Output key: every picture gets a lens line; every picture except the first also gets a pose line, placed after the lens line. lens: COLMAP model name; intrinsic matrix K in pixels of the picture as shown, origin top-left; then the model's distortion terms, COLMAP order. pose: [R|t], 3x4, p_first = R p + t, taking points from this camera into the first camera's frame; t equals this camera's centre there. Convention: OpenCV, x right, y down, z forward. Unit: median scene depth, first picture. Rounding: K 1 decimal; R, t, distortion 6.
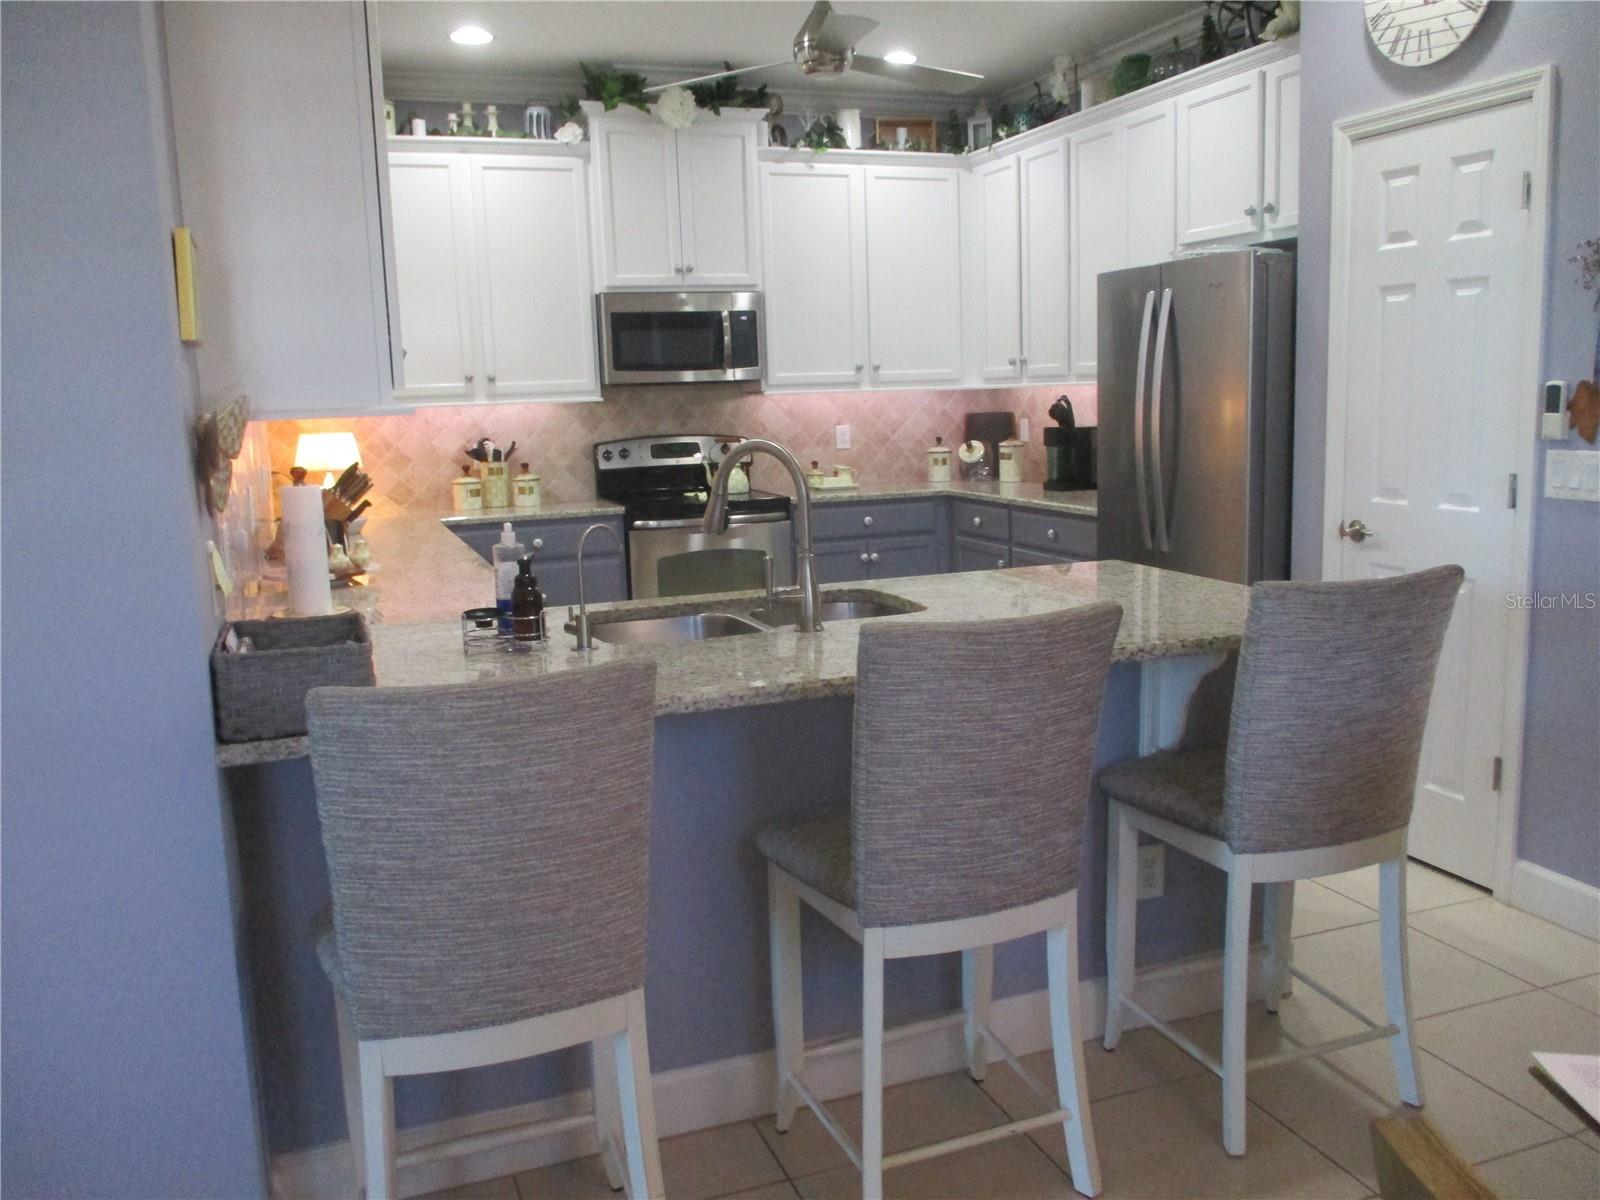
lens RADIAL K [[1329.4, 0, 800.0], [0, 1329.4, 600.0], [0, 0, 1]] dist [0.003125, 0.008635]
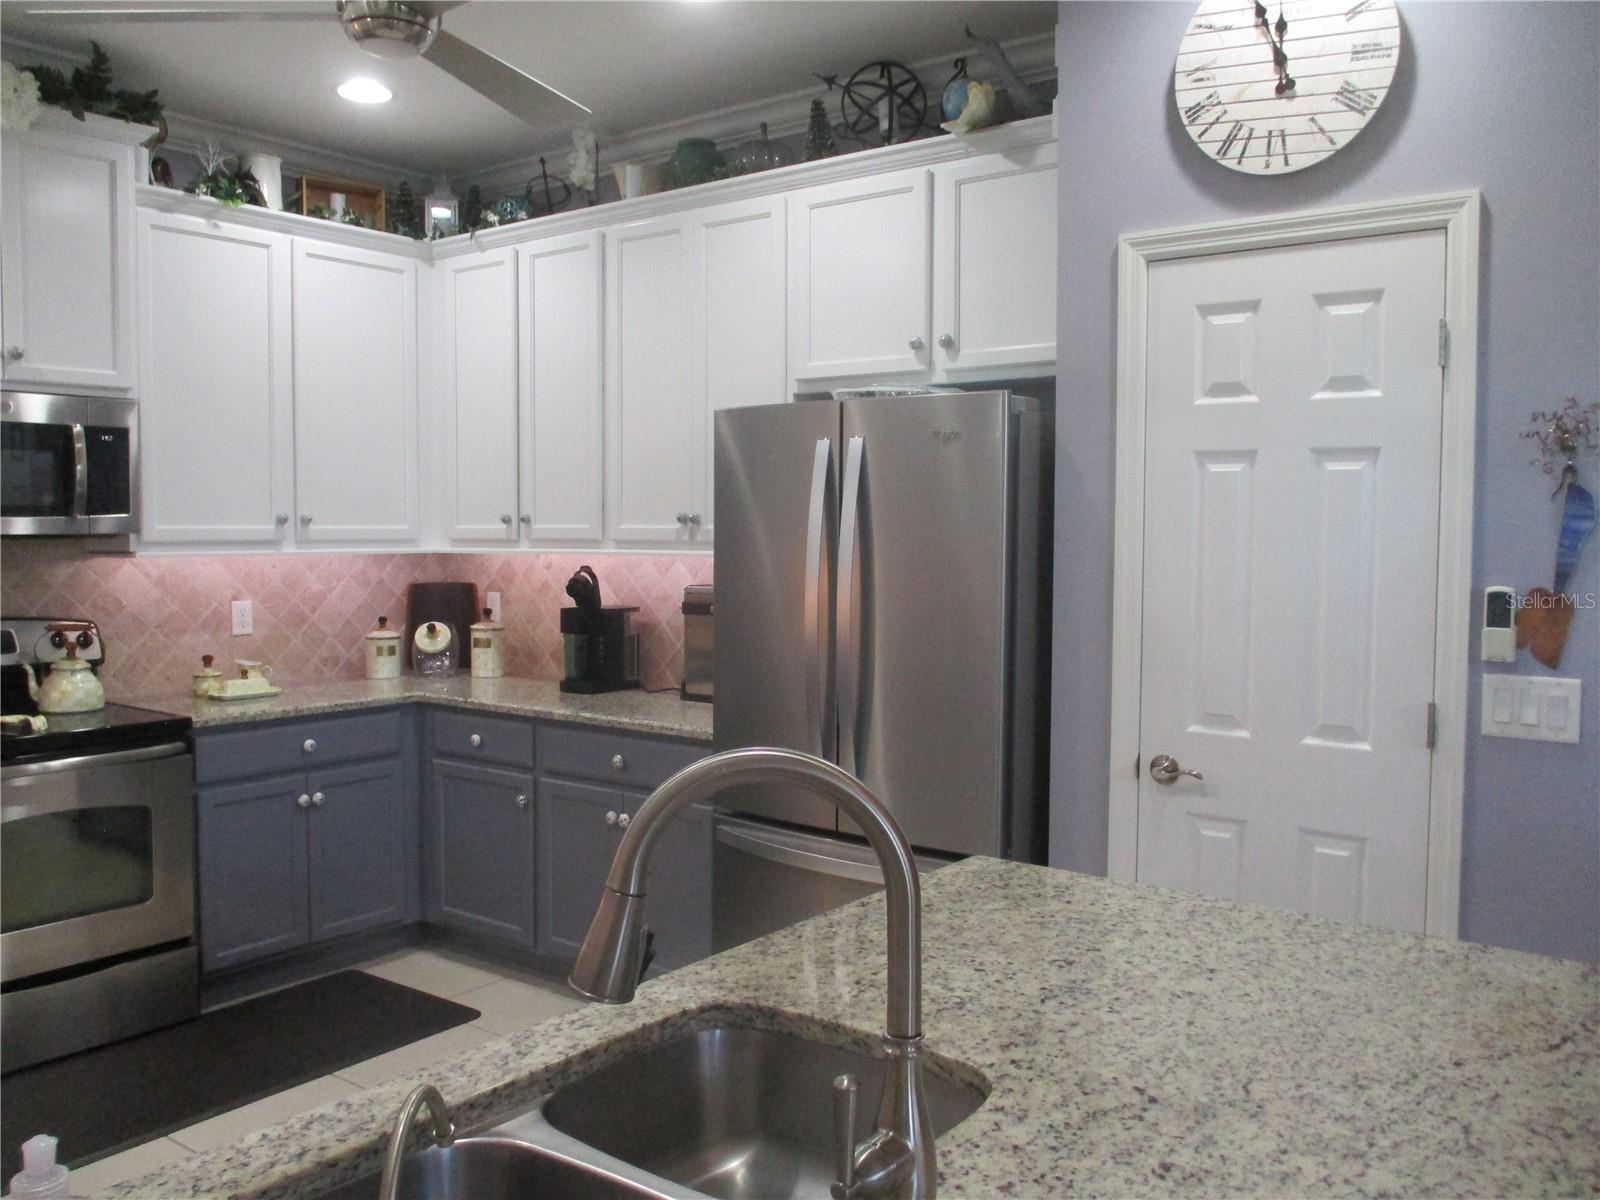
lens RADIAL K [[1339.9, 0, 800.0], [0, 1339.9, 600.0], [0, 0, 1]] dist [-0.031619, 0.008890]
pose [[0.847121, 0.000357, 0.531399, -0.100478], [0.057681, 0.994029, -0.092620, -0.057722], [-0.528259, 0.109112, 0.842043, 0.300477]]
